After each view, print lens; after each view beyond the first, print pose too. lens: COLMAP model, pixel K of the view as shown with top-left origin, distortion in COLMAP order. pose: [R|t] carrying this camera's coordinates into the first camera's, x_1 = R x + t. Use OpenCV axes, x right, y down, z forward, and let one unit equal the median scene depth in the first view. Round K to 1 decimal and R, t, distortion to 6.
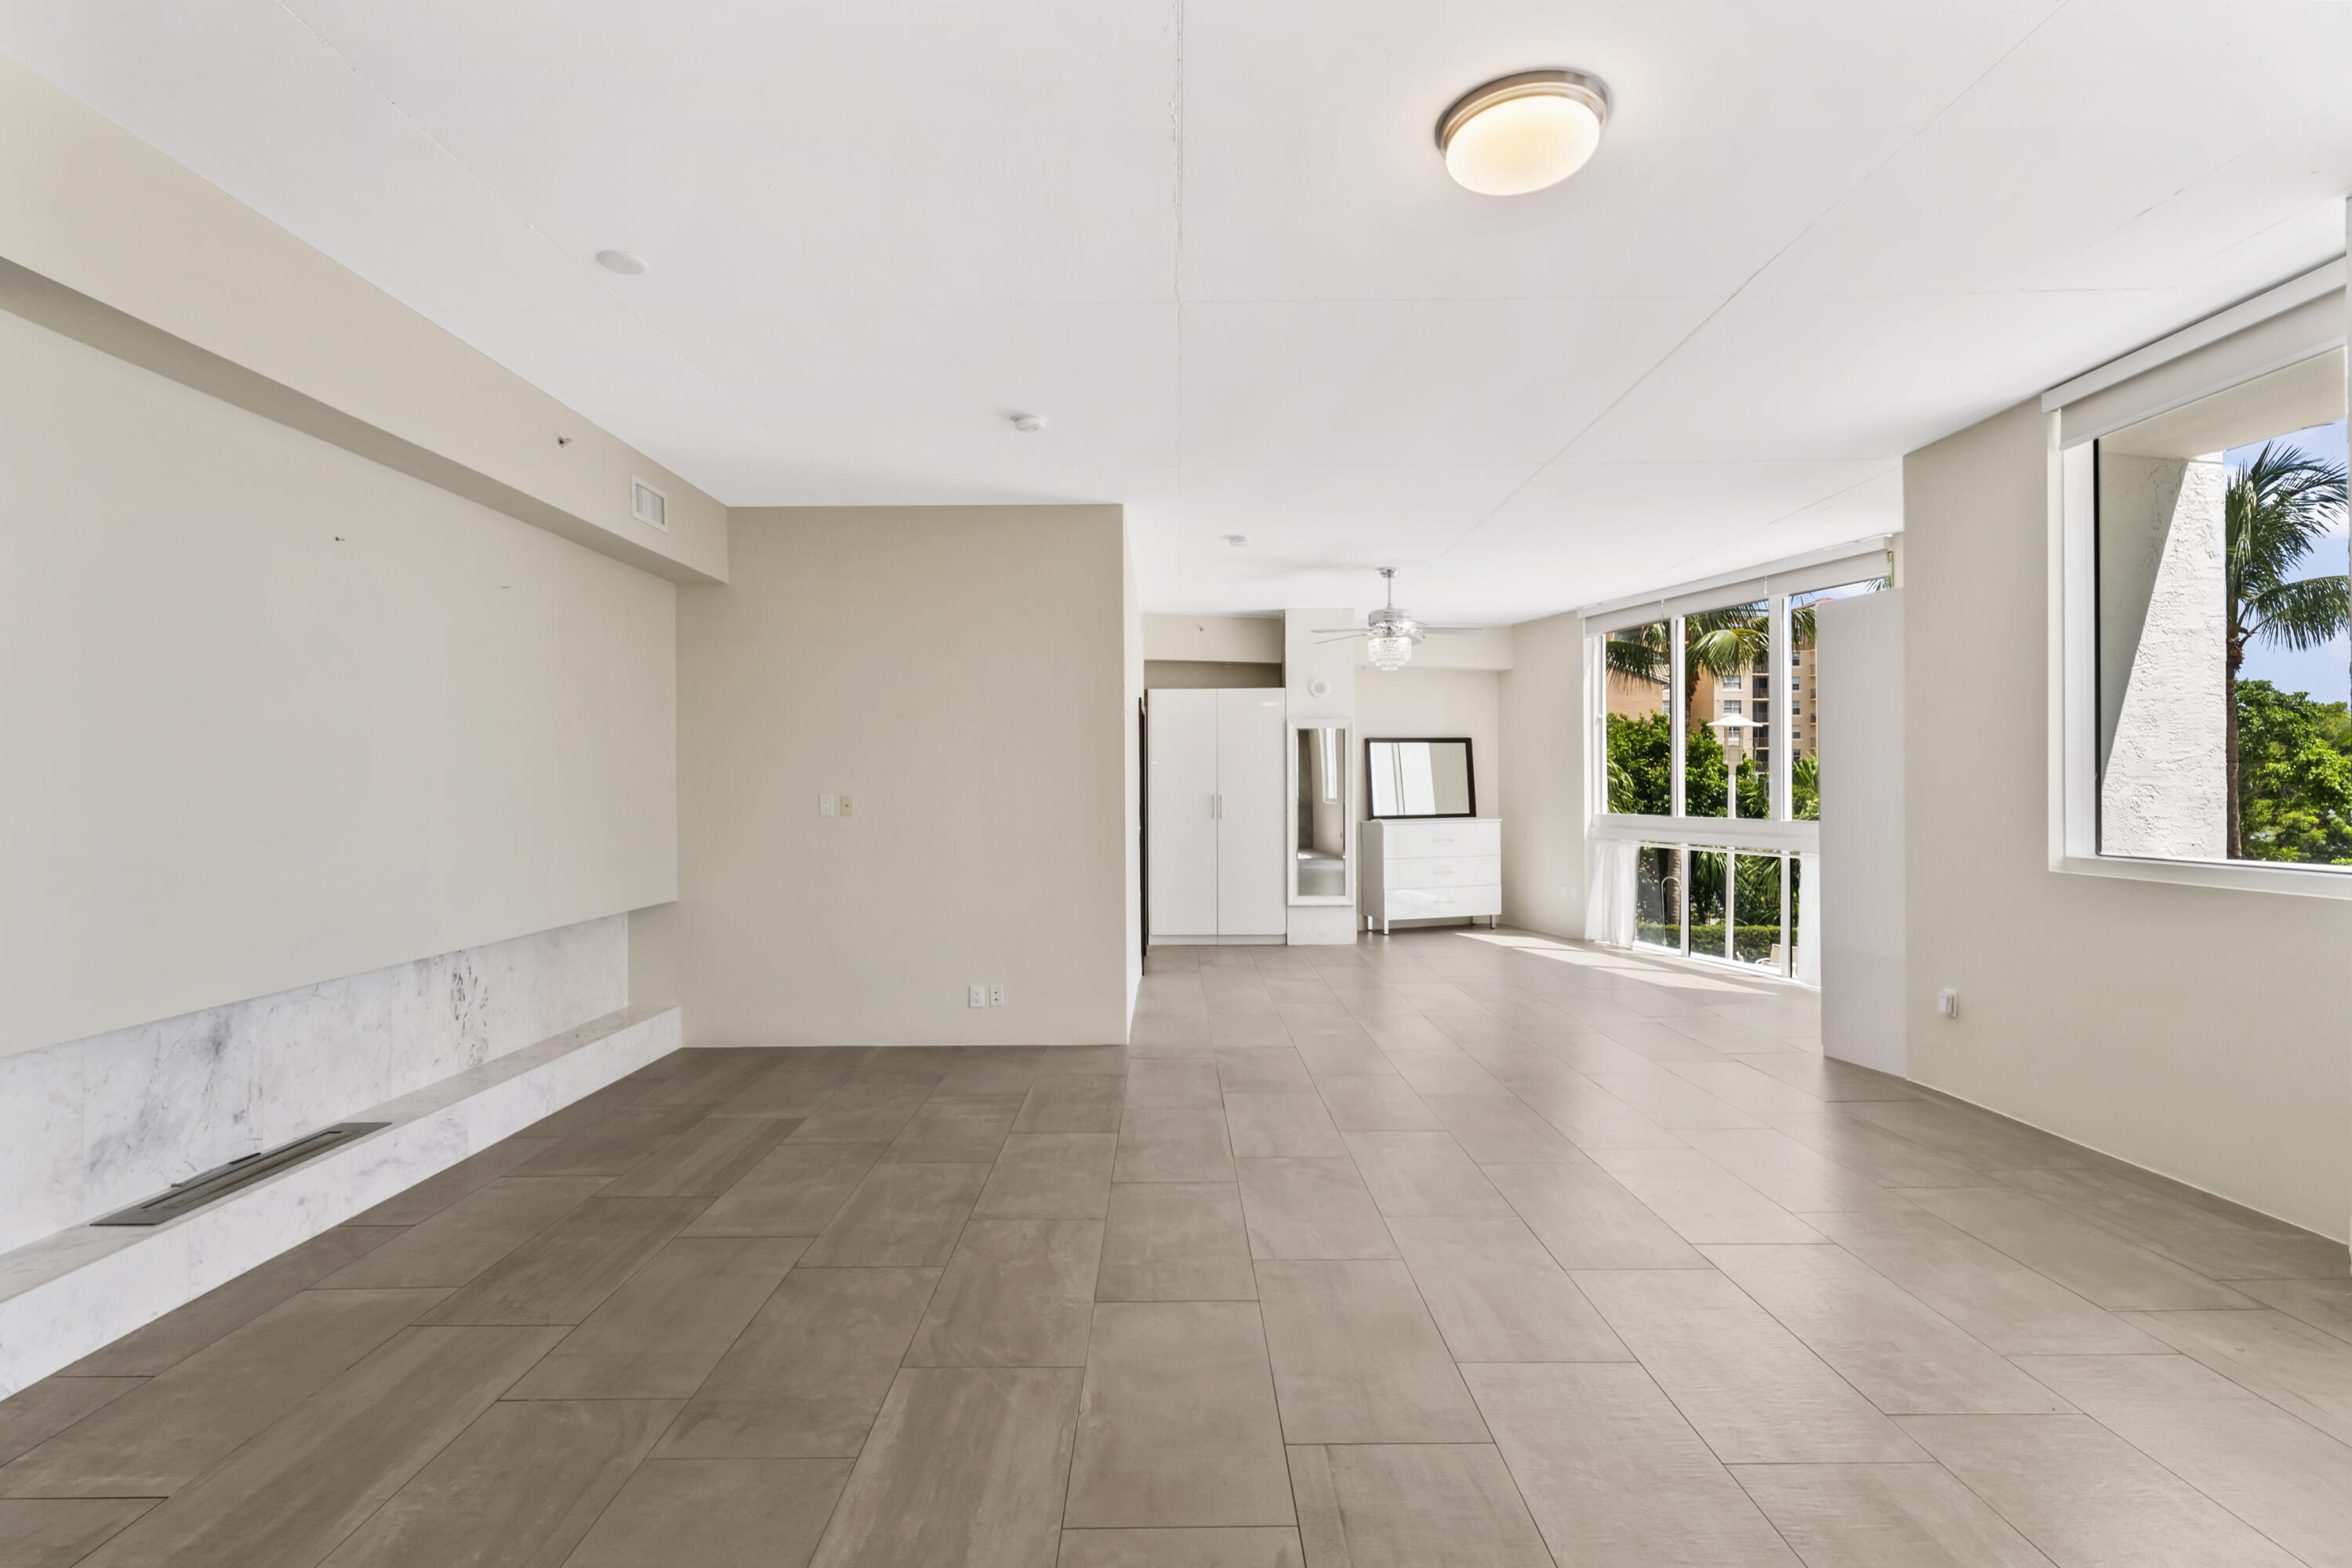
lens RADIAL K [[1090.8, 0, 1164.7], [0, 1090.8, 788.4], [0, 0, 1]] dist [-0.000713, -0.000074]
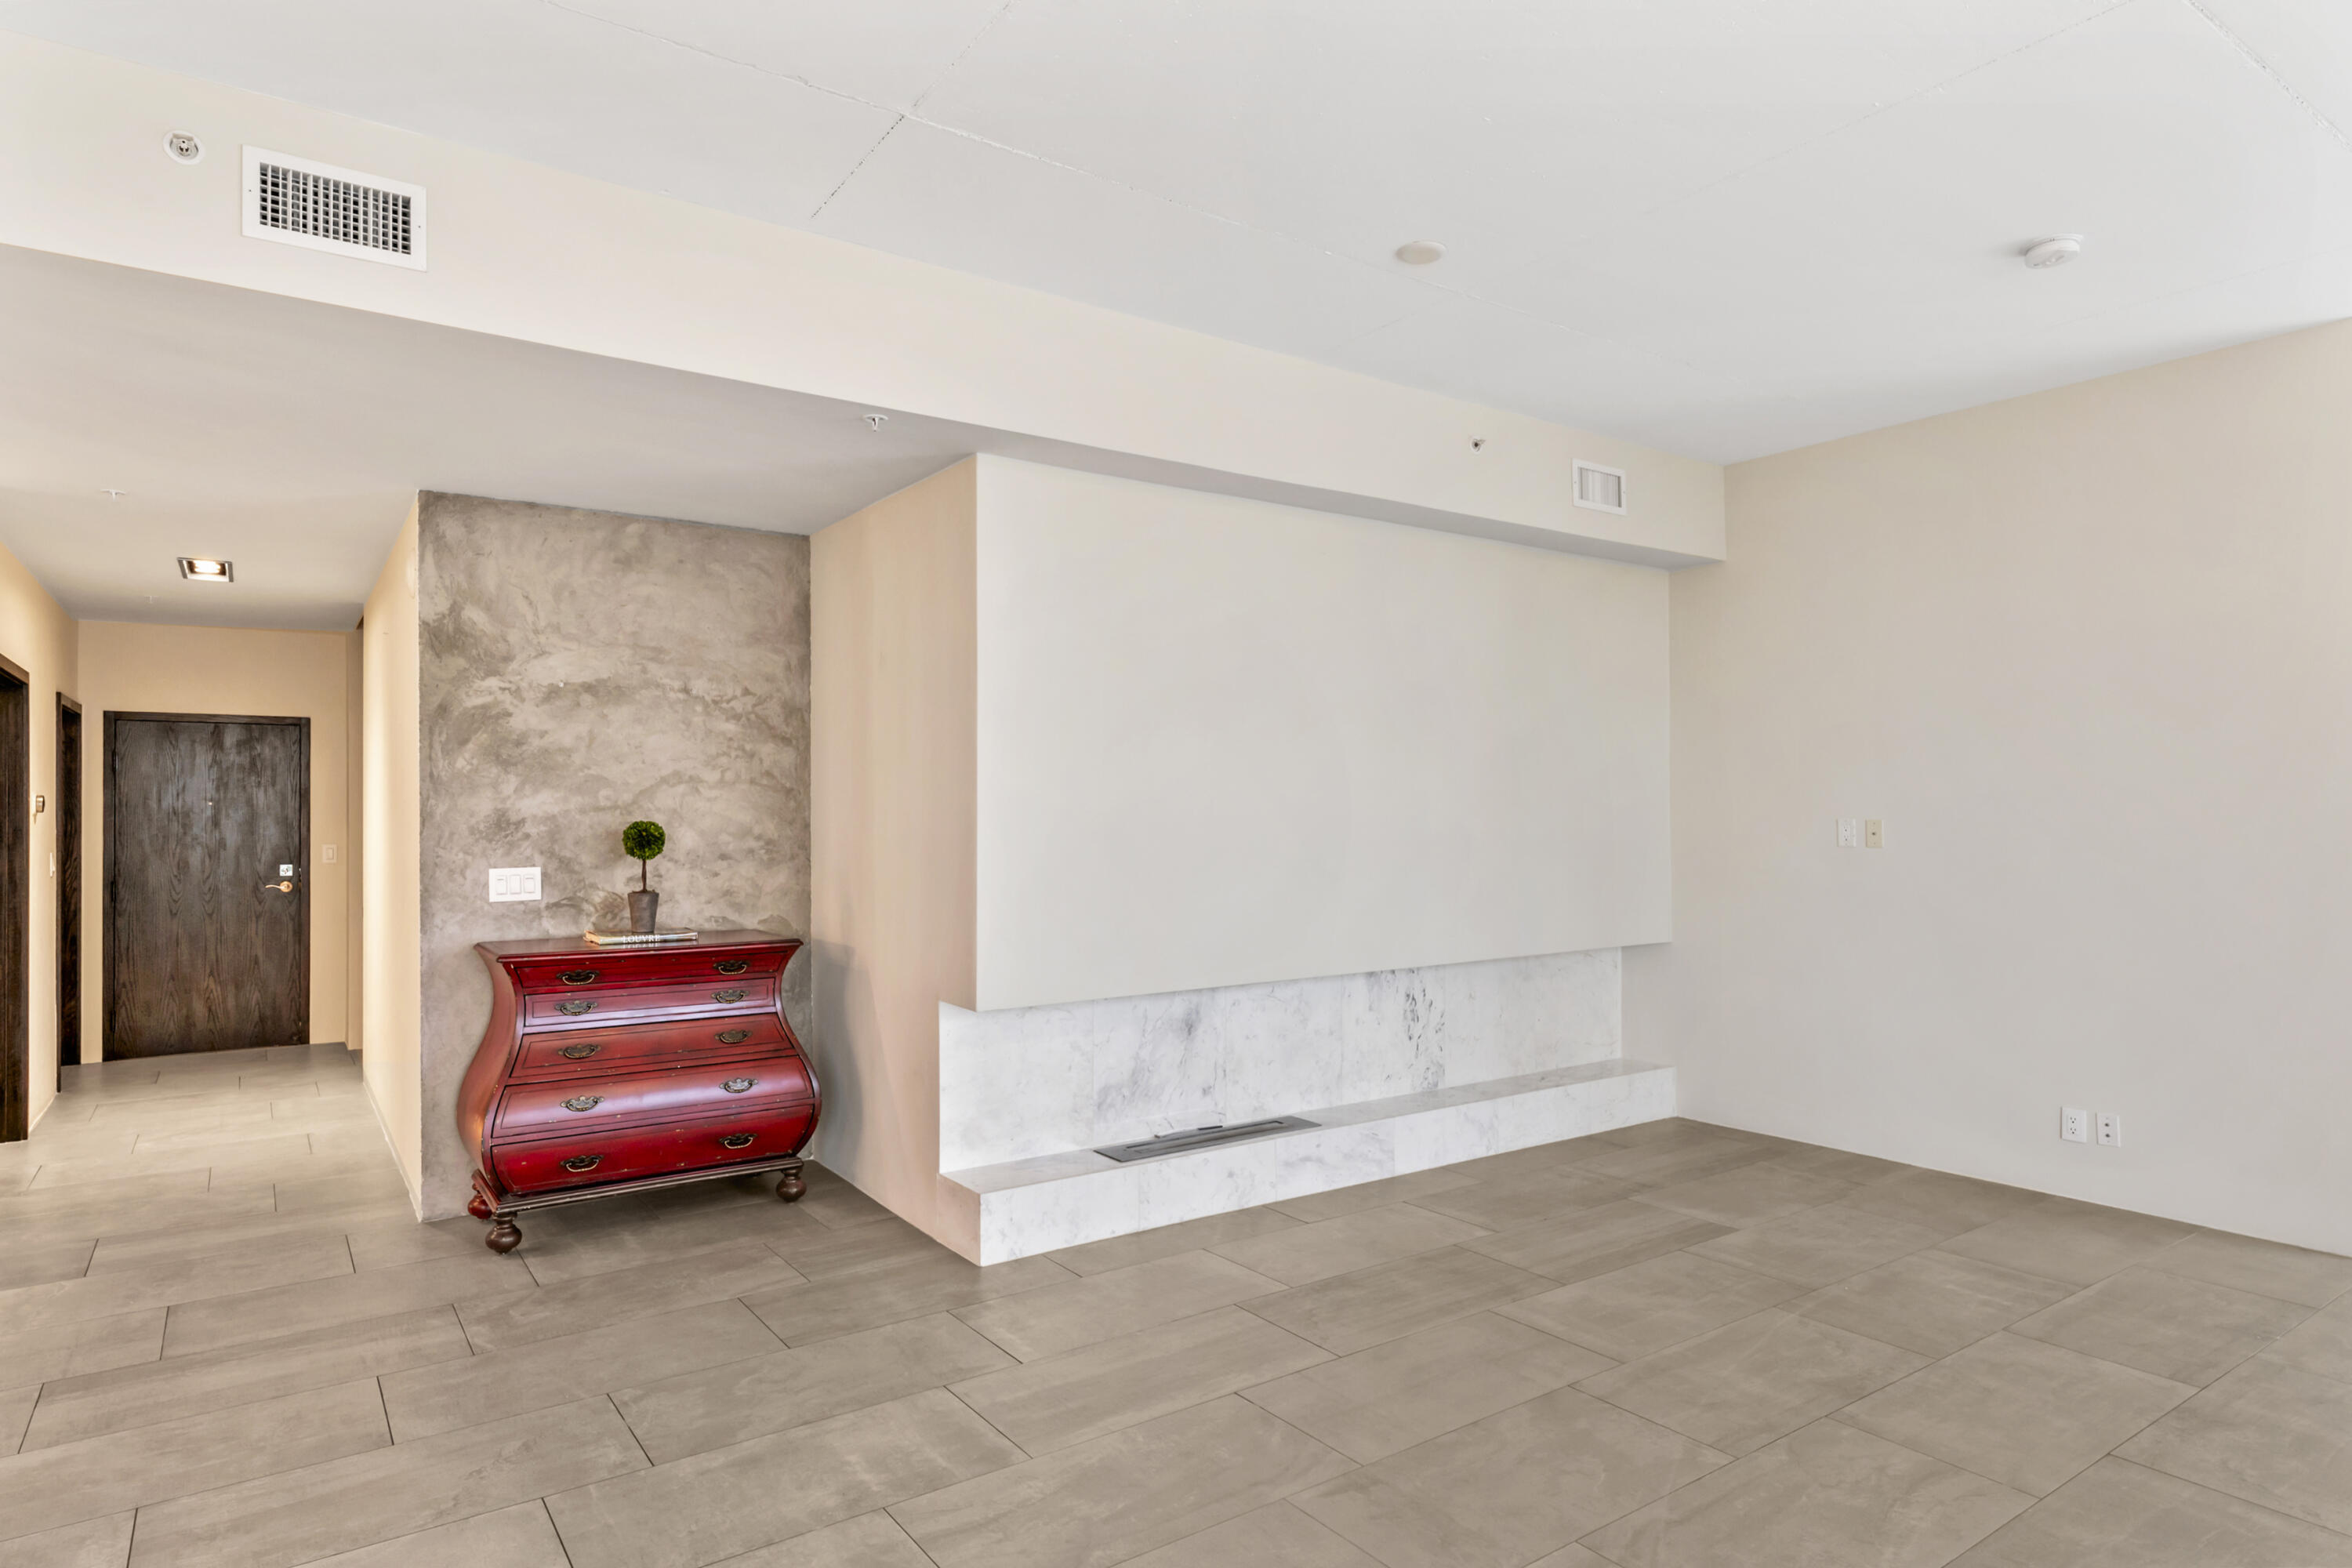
lens RADIAL K [[1308.9, 0, 1166.9], [0, 1308.9, 810.0], [0, 0, 1]] dist [0.000293, 0.000074]
pose [[0.577976, 0.001880, -0.816052, 0.250481], [-0.001536, 0.999998, 0.001216, -0.001472], [0.816052, 0.000551, 0.577978, 0.142382]]
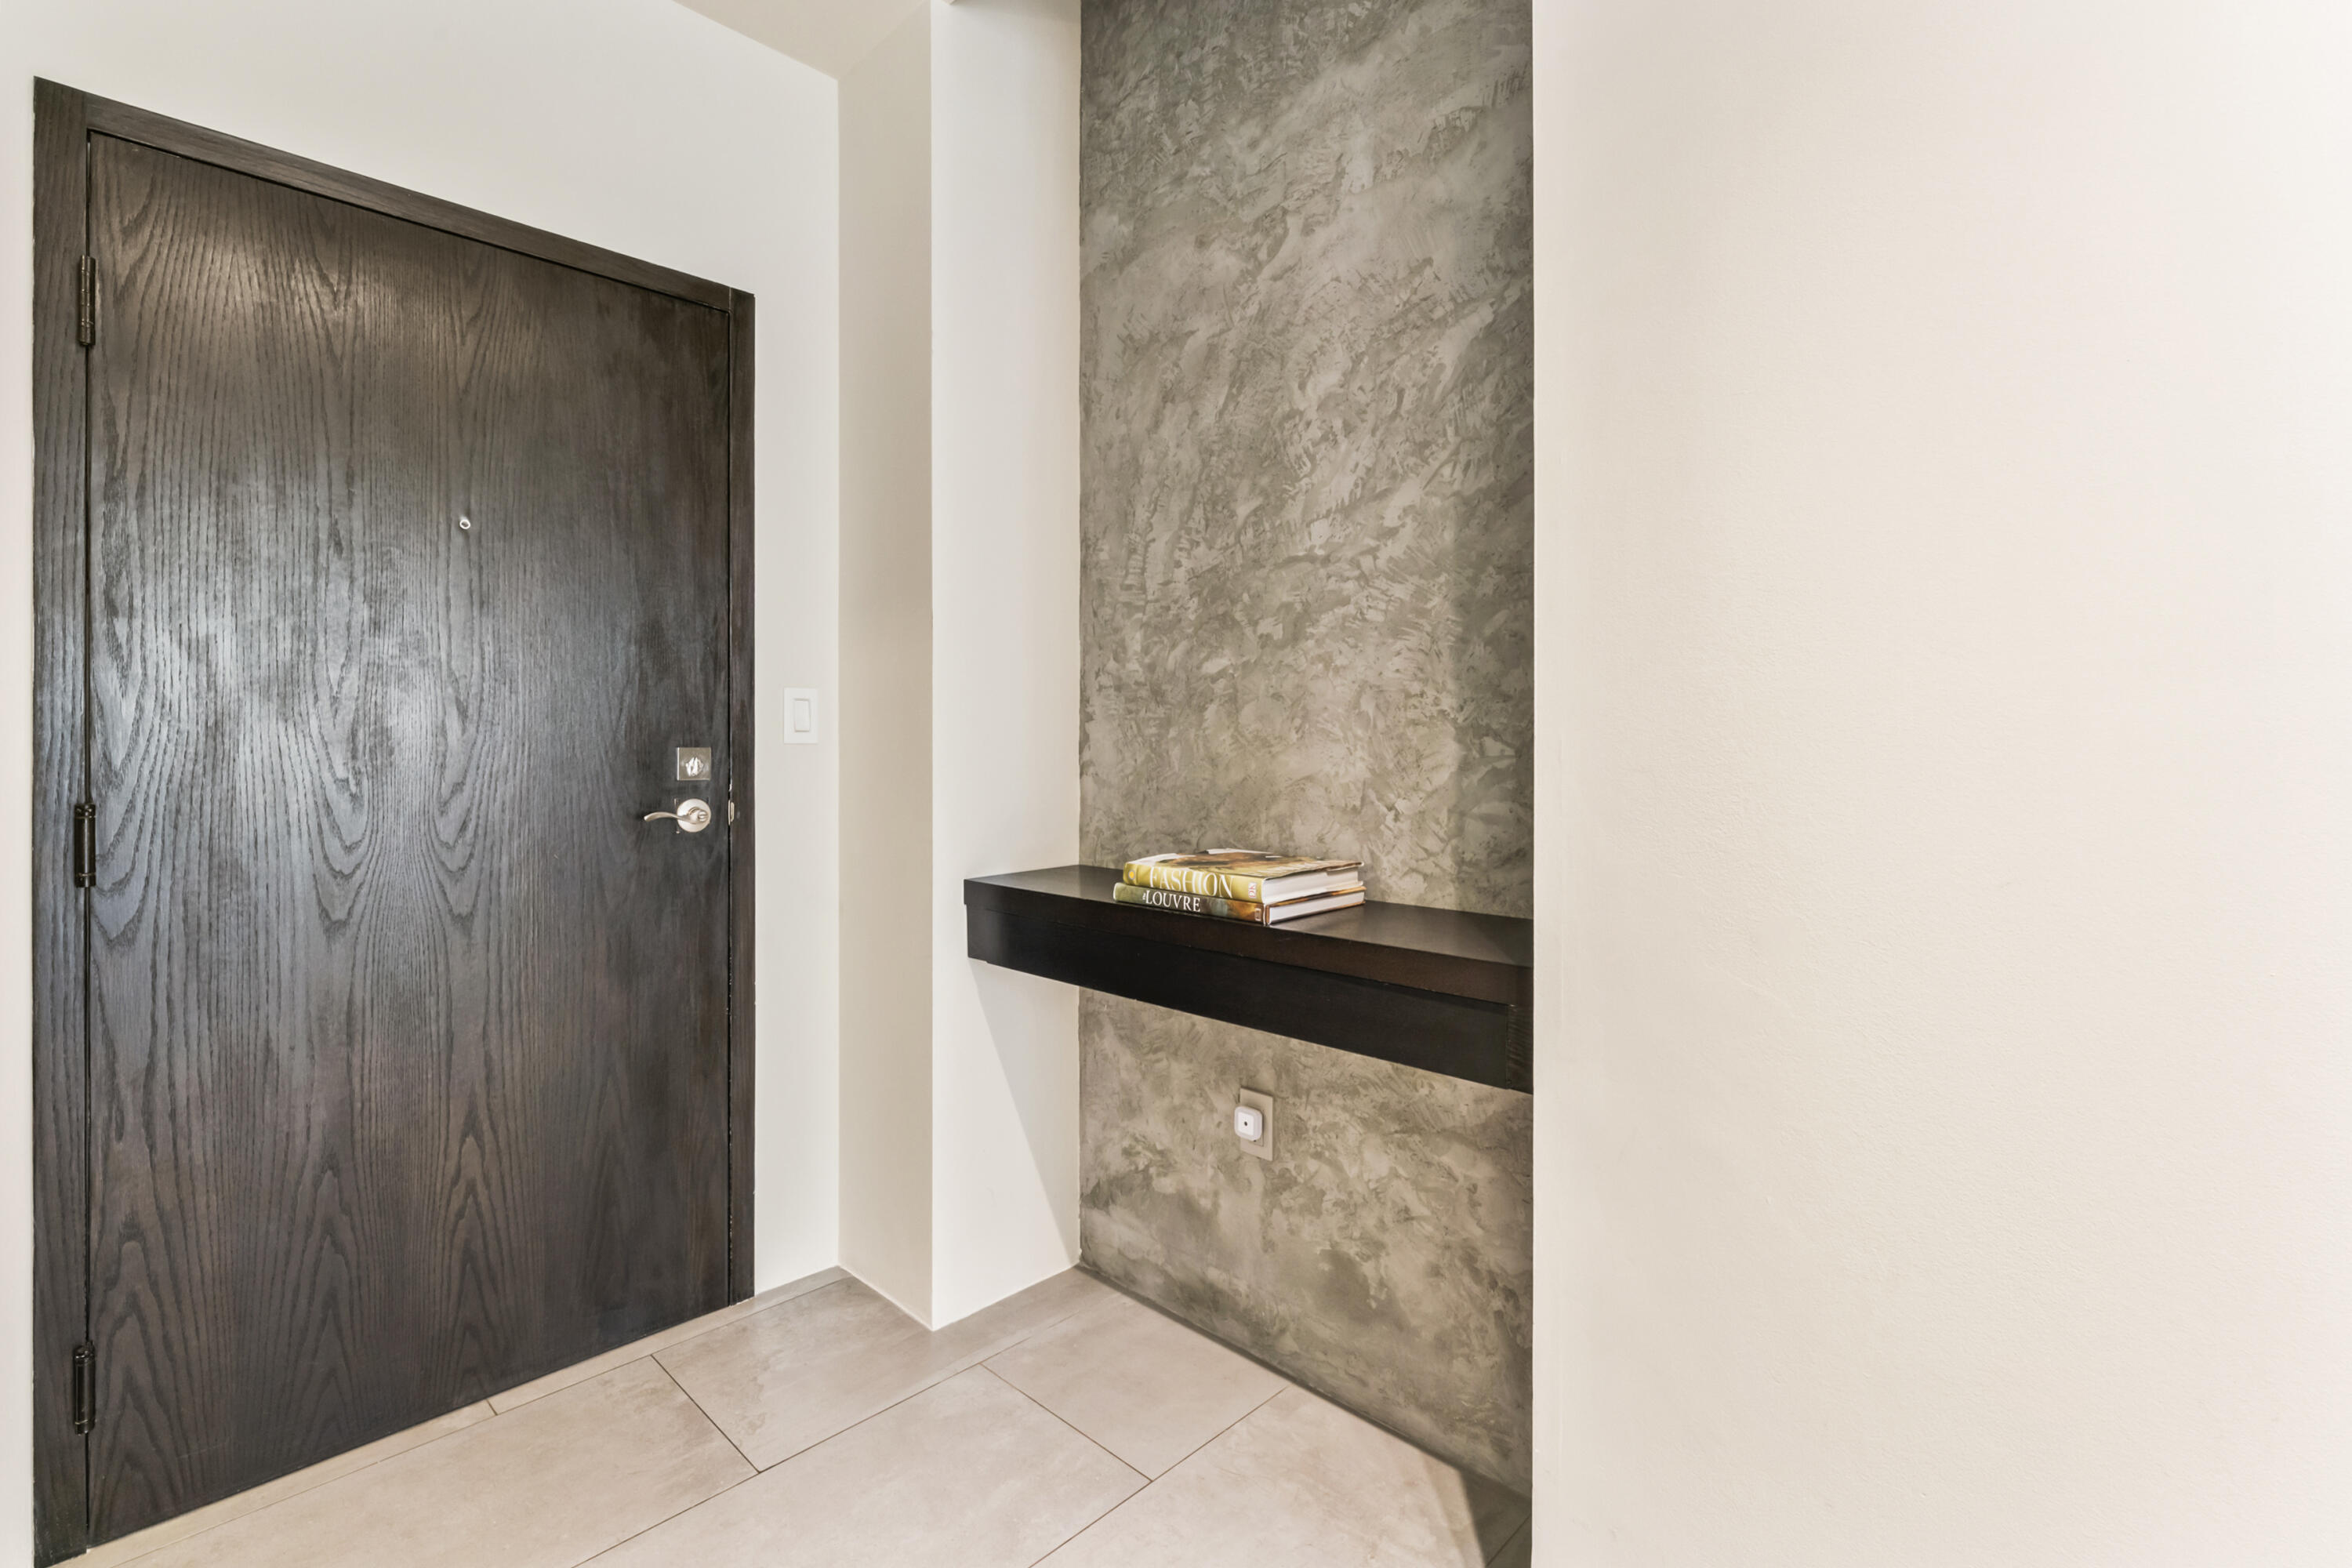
lens RADIAL K [[1063.6, 0, 1160.2], [0, 1063.6, 767.6], [0, 0, 1]] dist [0.000828, 0.000494]
pose [[0.716320, 0.014221, -0.697627, -1.792983], [-0.004639, 0.999867, 0.015619, 0.093142], [0.697756, -0.007952, 0.716291, -0.019680]]
